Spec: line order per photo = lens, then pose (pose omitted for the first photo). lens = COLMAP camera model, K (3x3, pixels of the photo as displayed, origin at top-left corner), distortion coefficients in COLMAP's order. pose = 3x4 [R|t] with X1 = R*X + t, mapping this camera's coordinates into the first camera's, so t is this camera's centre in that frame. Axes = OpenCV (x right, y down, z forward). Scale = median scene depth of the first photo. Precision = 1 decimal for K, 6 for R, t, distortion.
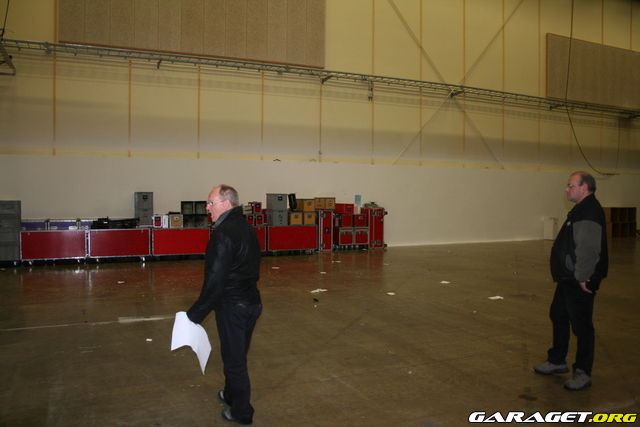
lens RADIAL K [[543.9, 0, 320.0], [0, 543.9, 213.5], [0, 0, 1]] dist [-0.153646, 0.135558]
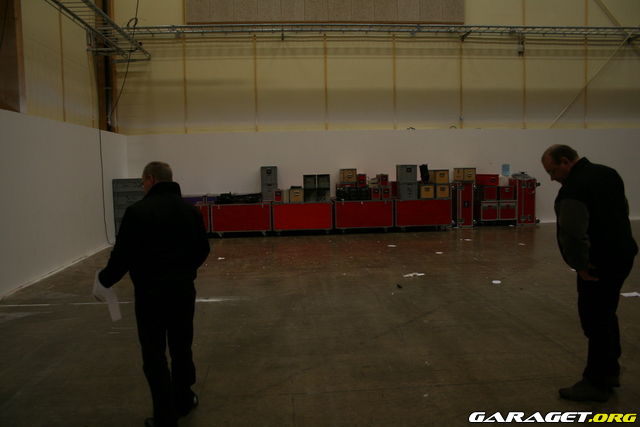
lens RADIAL K [[543.9, 0, 320.0], [0, 543.9, 213.5], [0, 0, 1]] dist [-0.153646, 0.135558]
pose [[0.935255, 0.006321, -0.353919, 0.107900], [0.013634, 0.998455, 0.053861, -0.005366], [0.353712, -0.055199, 0.933724, 0.081218]]
